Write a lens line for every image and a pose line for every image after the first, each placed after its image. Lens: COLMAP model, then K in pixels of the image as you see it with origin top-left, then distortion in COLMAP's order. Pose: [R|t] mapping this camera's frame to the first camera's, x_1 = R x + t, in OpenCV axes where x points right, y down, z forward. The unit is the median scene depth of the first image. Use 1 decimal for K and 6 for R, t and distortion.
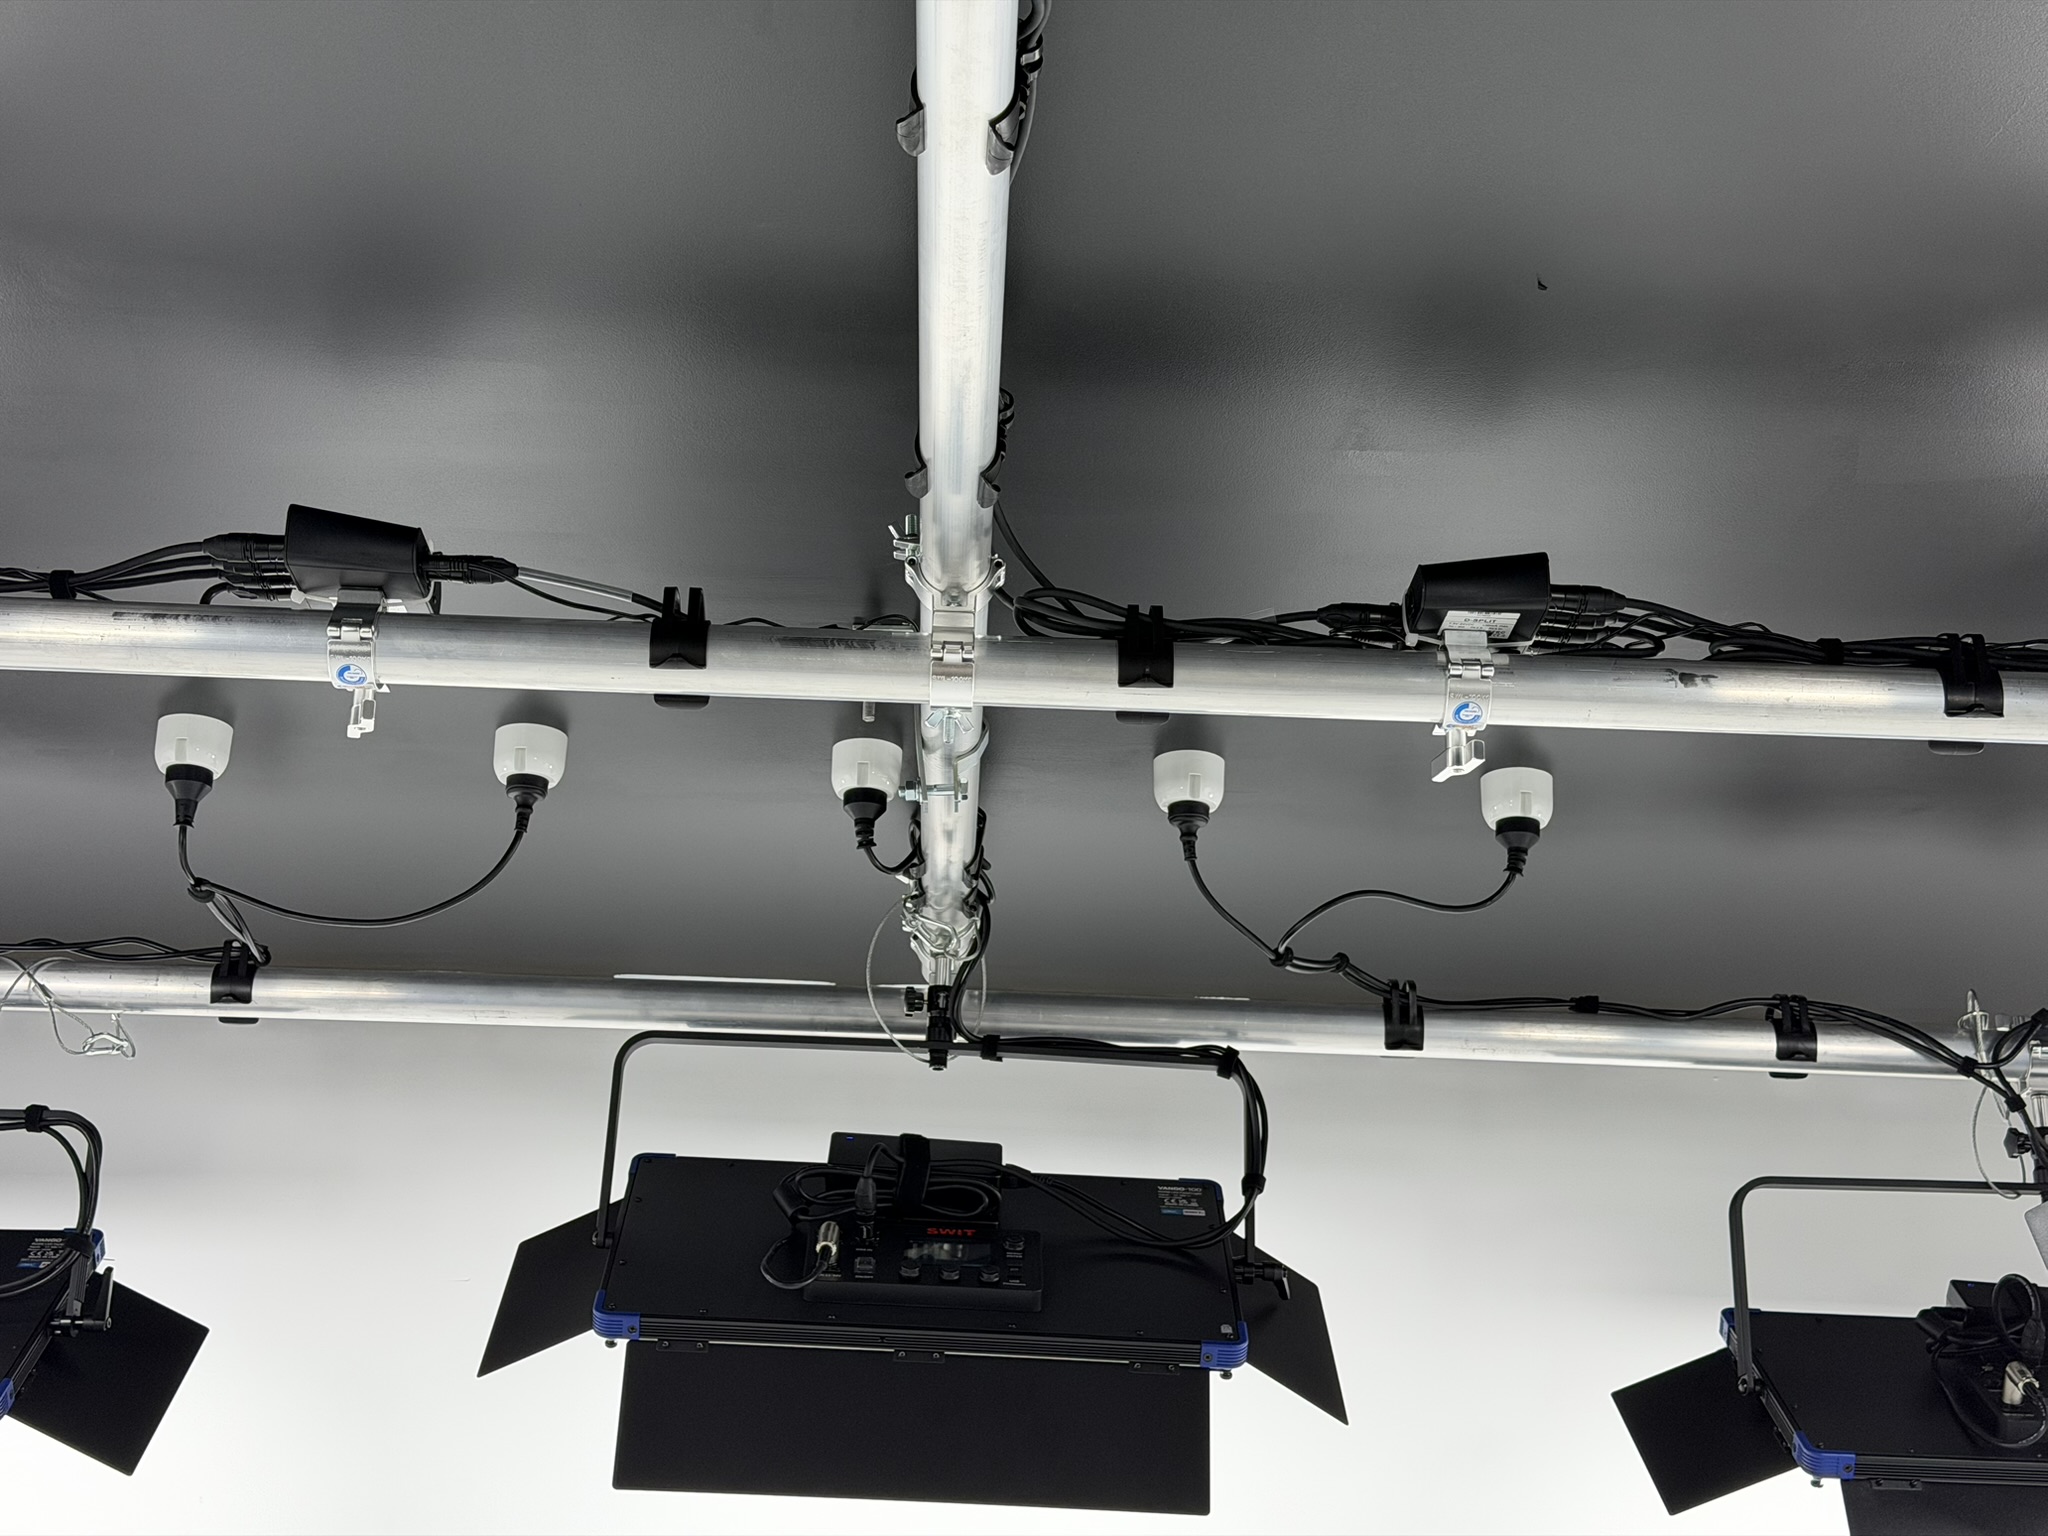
lens RADIAL K [[2776.9, 0, 1024.0], [0, 2776.9, 768.0], [0, 0, 1]] dist [0.145663, -0.064090]
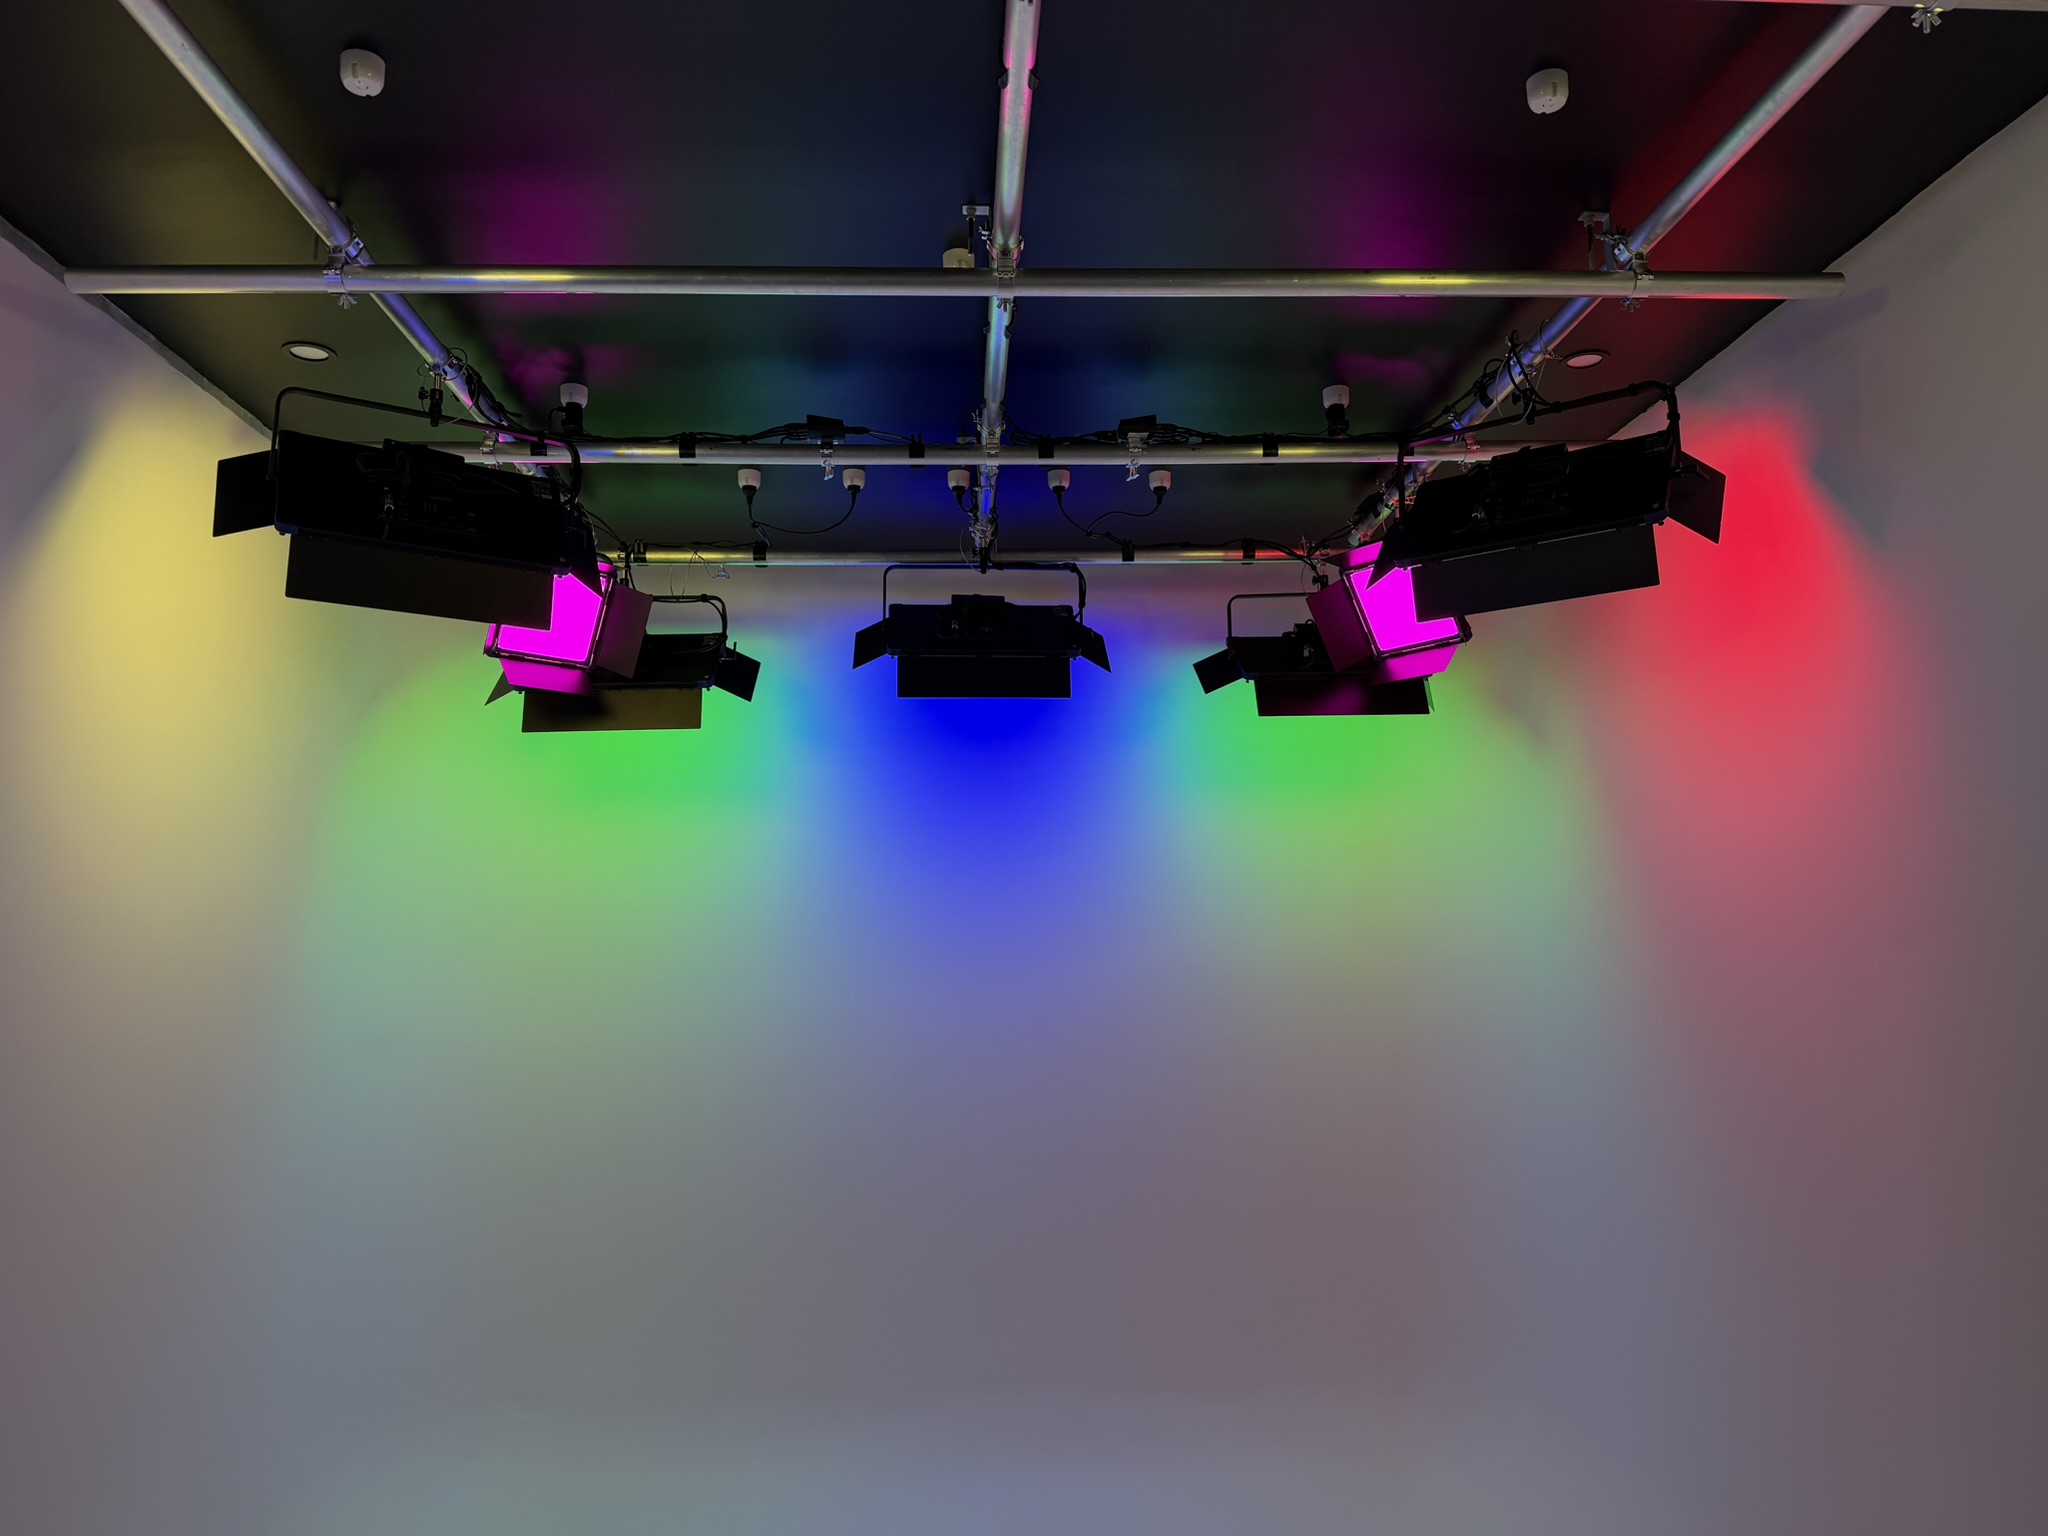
lens RADIAL K [[1420.6, 0, 1027.5], [0, 1420.6, 773.9], [0, 0, 1]] dist [0.125461, -0.156149]
pose [[0.998512, -0.045906, 0.029421, -0.041051], [0.038069, 0.973256, 0.226548, -0.039236], [-0.039034, -0.225091, 0.973556, -0.686374]]
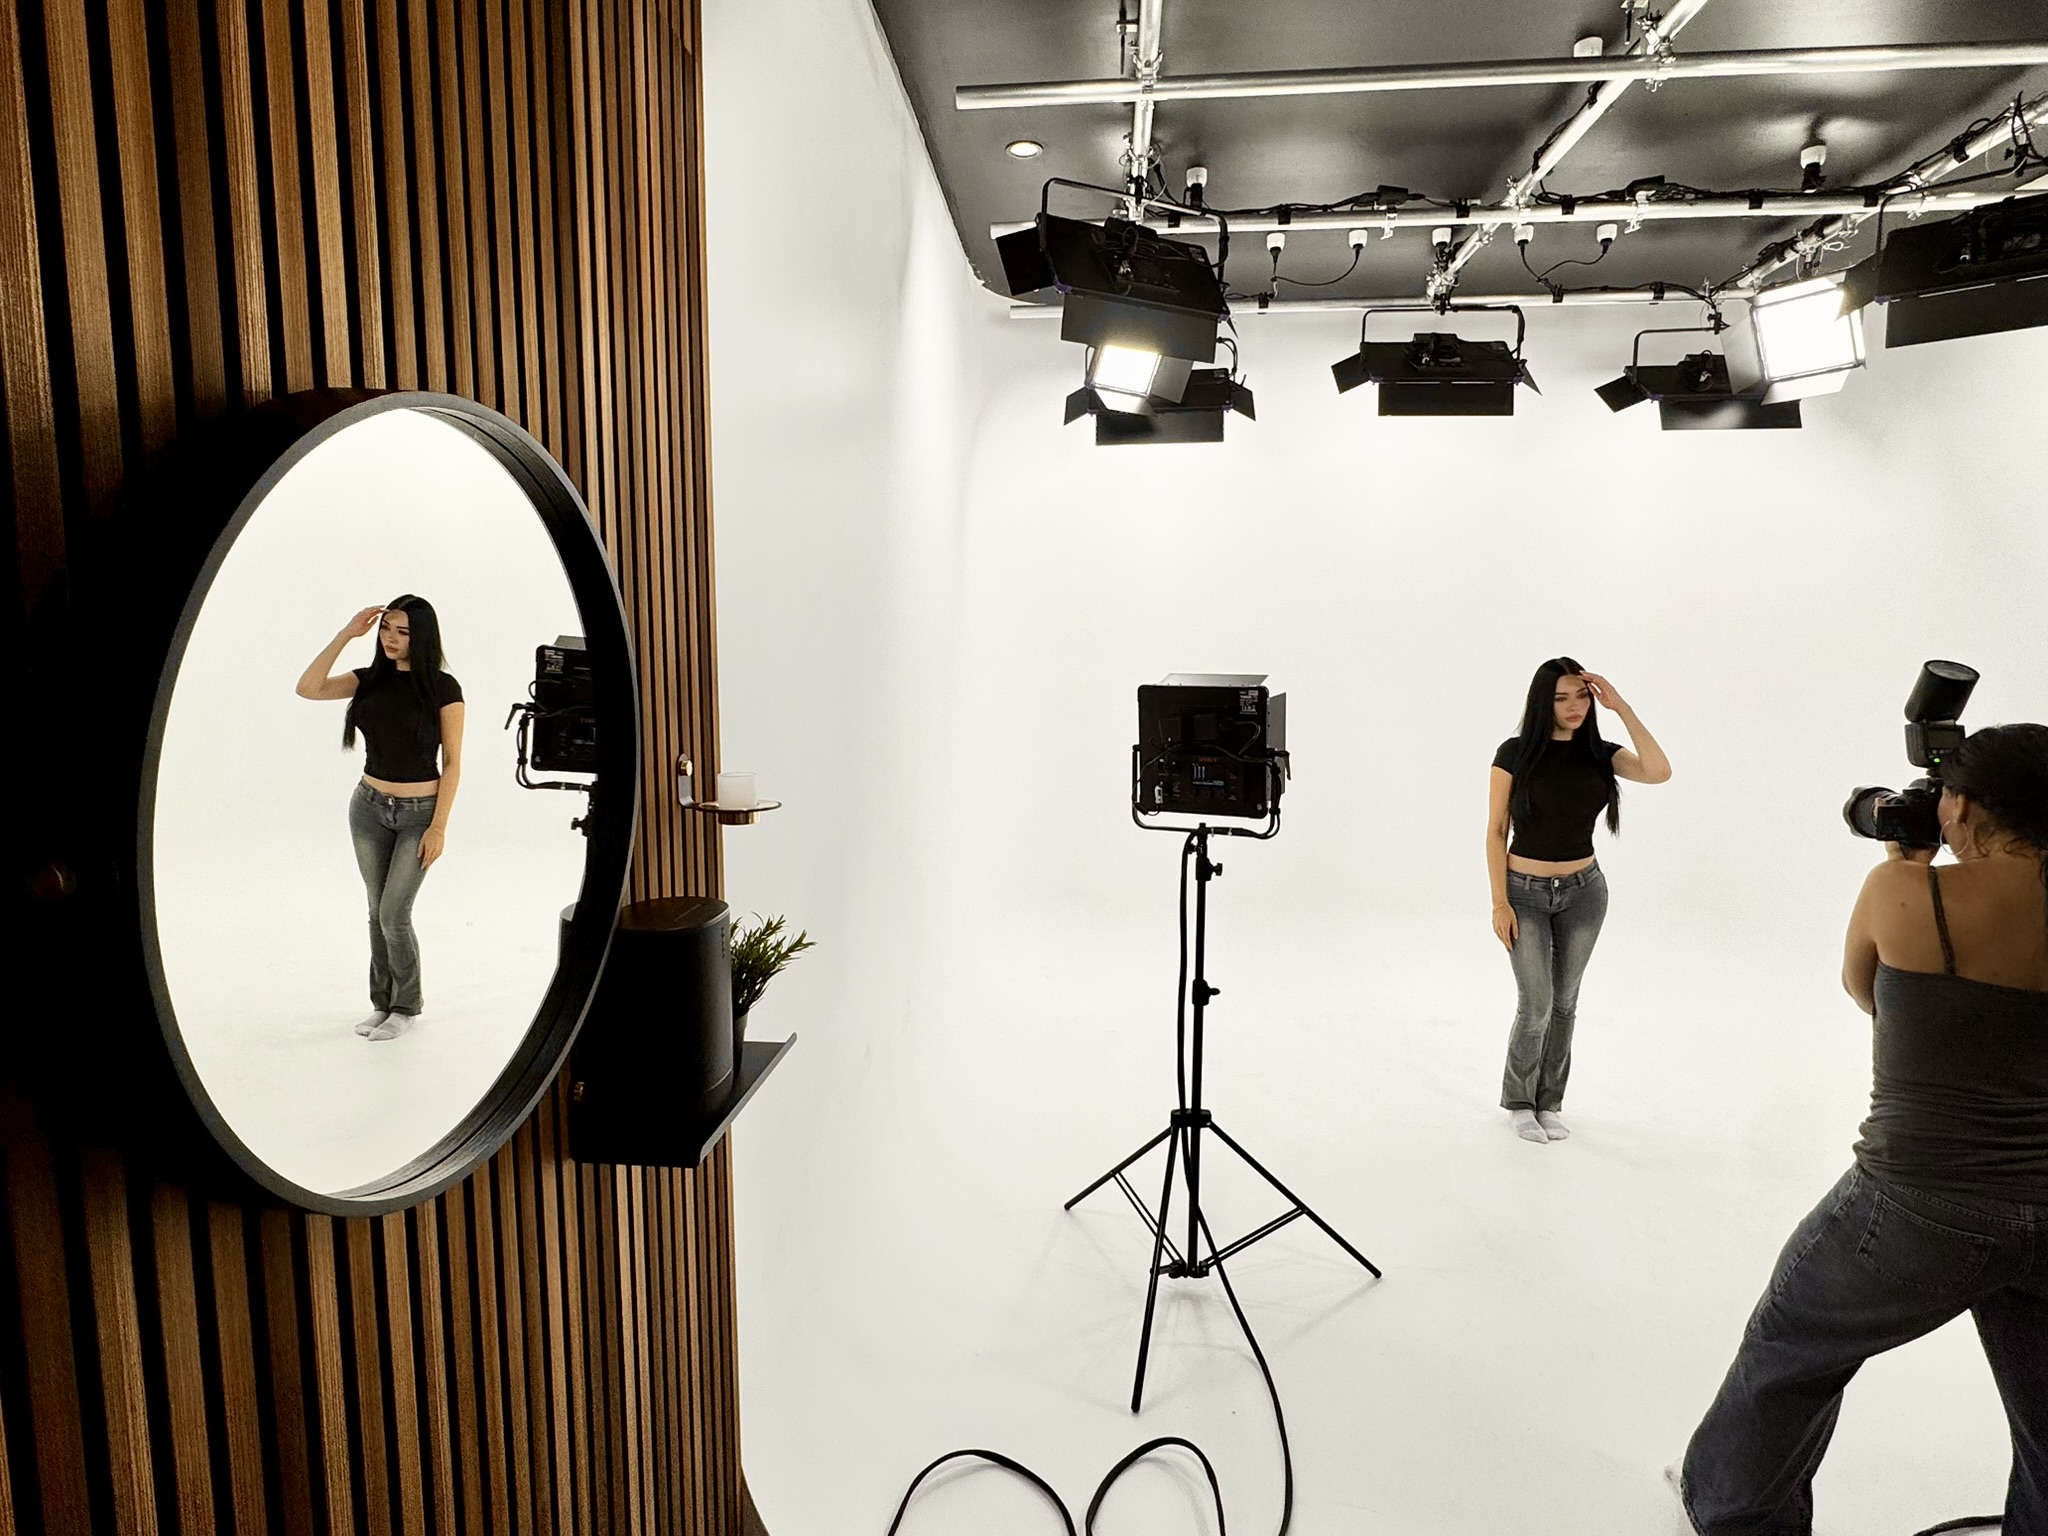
lens RADIAL K [[1091.2, 0, 1013.6], [0, 1091.2, 766.9], [0, 0, 1]] dist [-0.002162, -0.001563]
pose [[0.993815, -0.019199, -0.109379, -0.519969], [0.066459, 0.891913, 0.447296, -0.062145], [0.088969, -0.451799, 0.887672, -0.824181]]
